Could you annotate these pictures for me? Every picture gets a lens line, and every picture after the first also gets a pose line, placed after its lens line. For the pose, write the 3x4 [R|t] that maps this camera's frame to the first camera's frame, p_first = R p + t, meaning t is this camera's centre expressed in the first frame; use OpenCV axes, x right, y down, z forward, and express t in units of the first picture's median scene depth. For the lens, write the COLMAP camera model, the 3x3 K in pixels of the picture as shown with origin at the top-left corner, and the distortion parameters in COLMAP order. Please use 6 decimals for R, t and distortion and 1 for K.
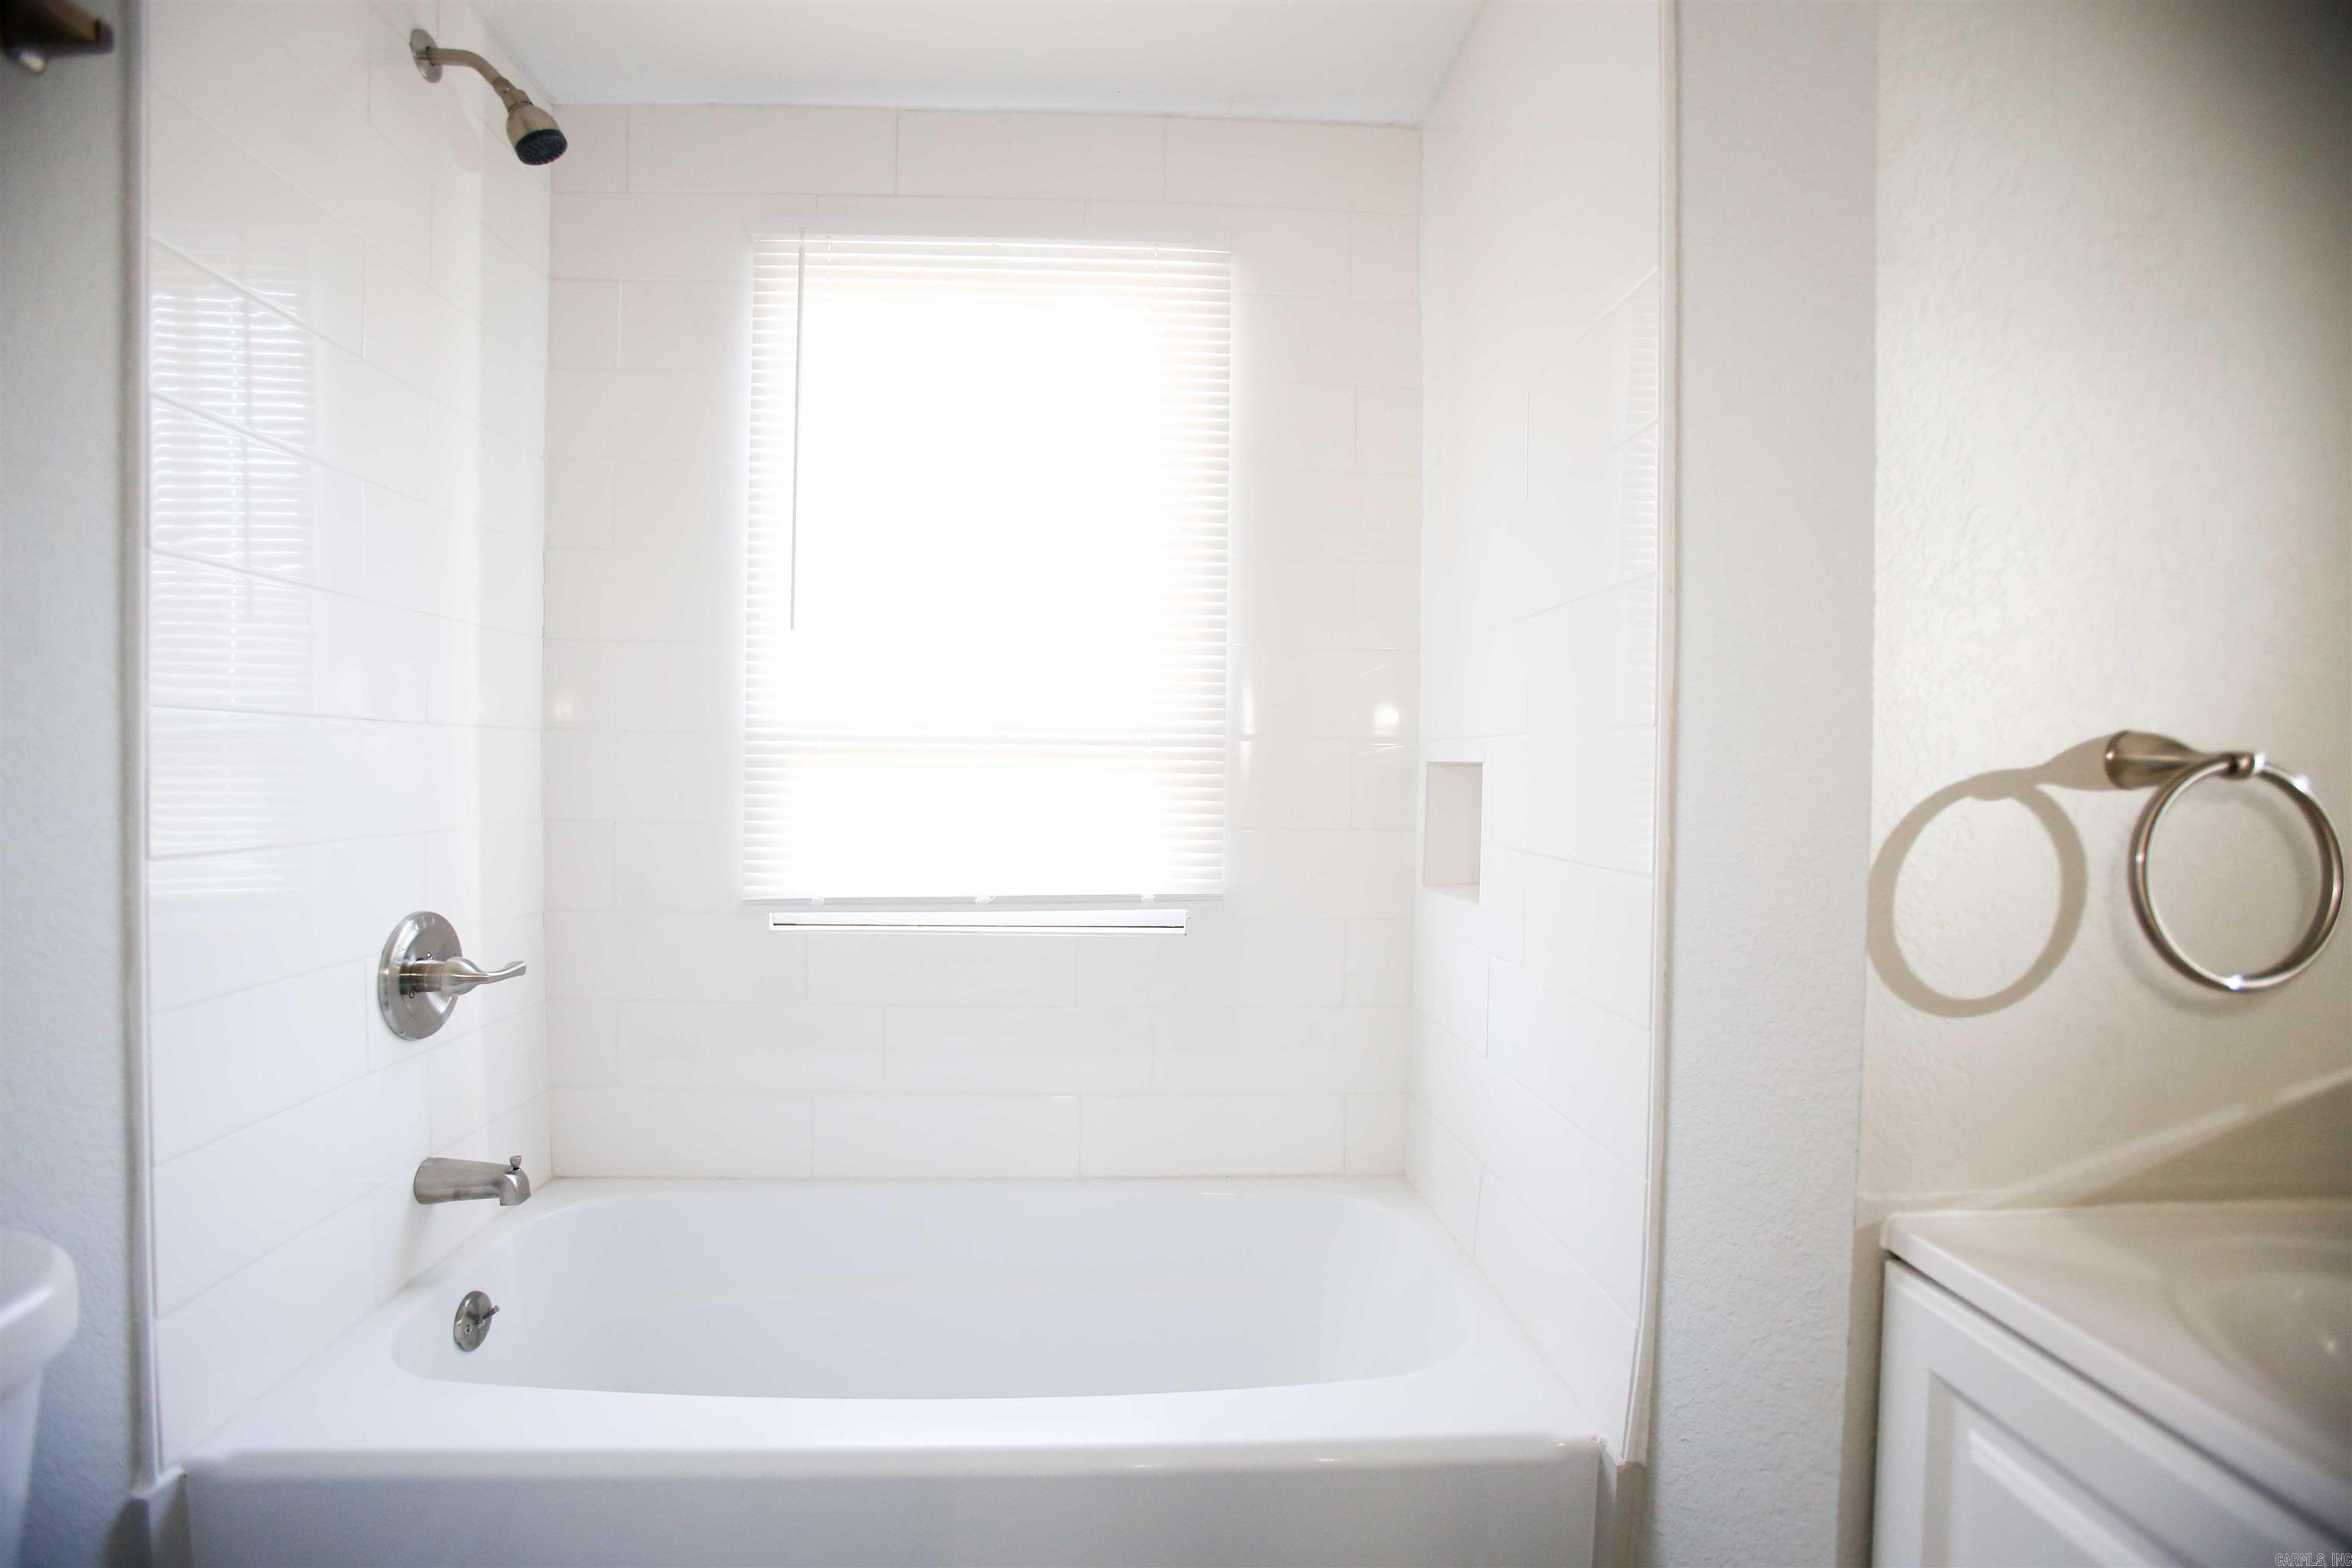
lens RADIAL K [[1132.9, 0, 1176.0], [0, 1132.9, 784.0], [0, 0, 1]] dist [-0.003850, 0.033131]
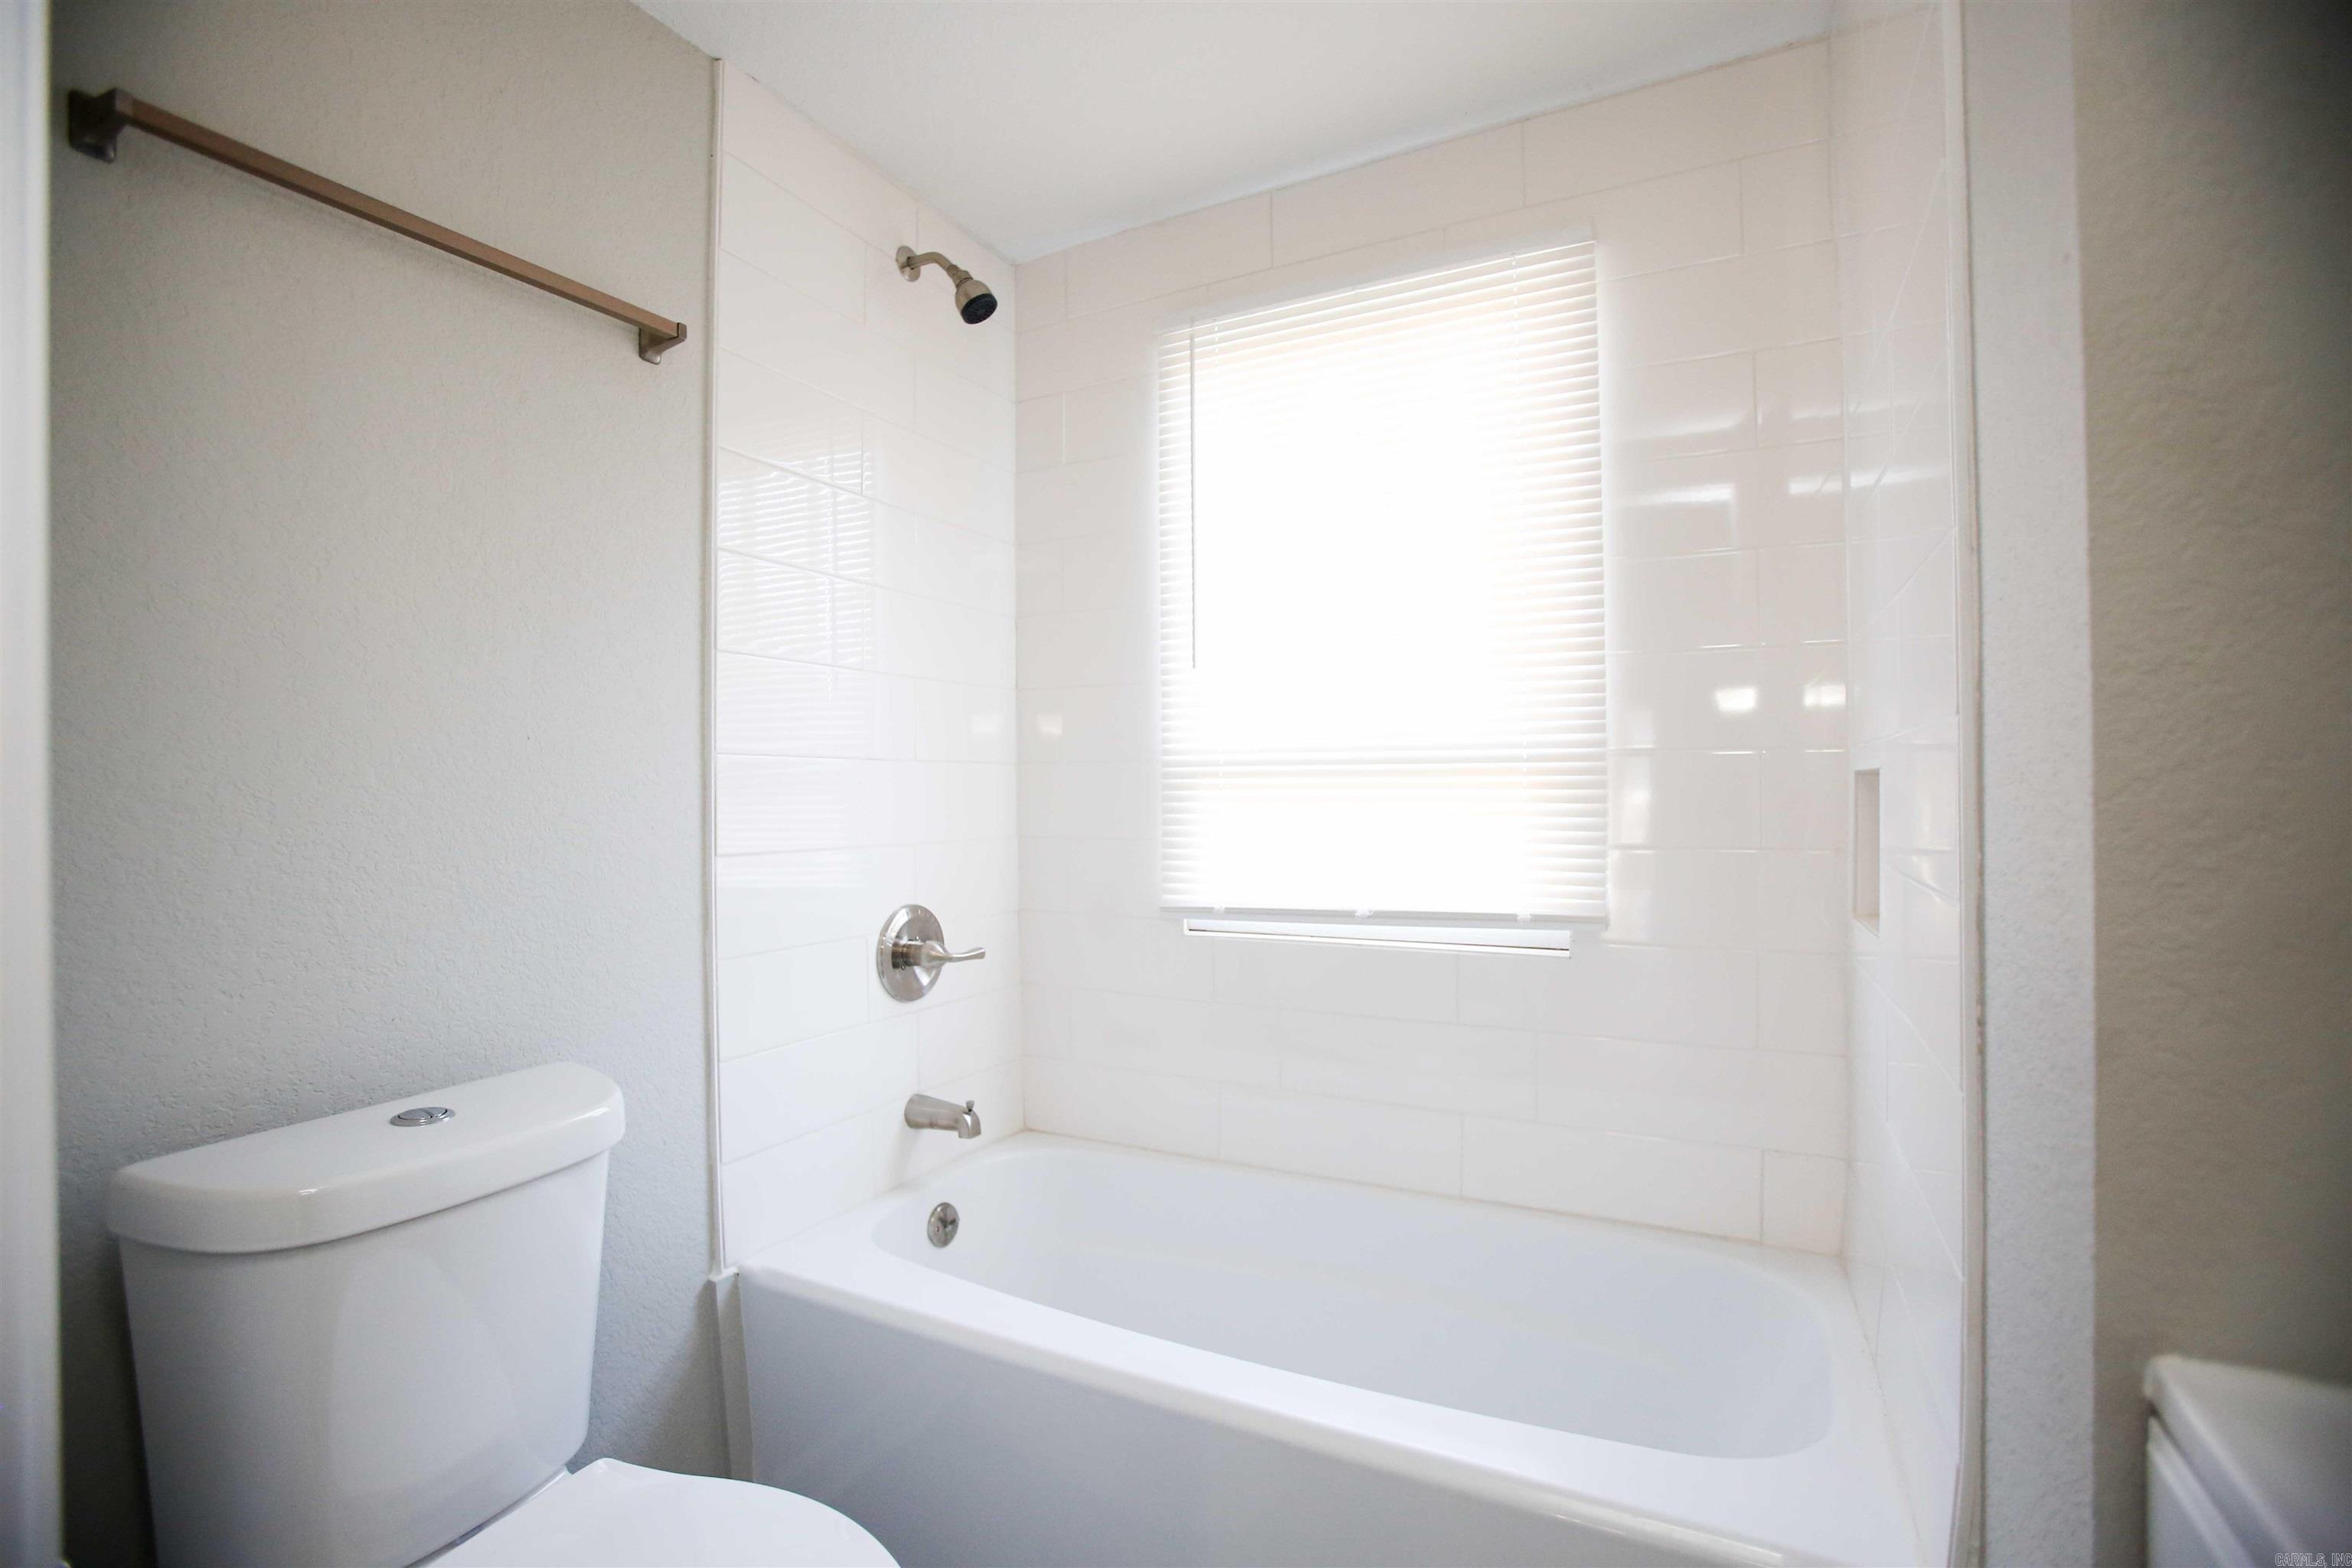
lens RADIAL K [[1154.6, 0, 1176.0], [0, 1154.6, 784.0], [0, 0, 1]] dist [-0.002515, 0.098544]
pose [[0.878685, -0.020450, -0.476964, 0.242151], [0.009327, 0.999627, -0.025677, 0.010665], [0.477311, 0.018113, 0.878548, -0.025472]]
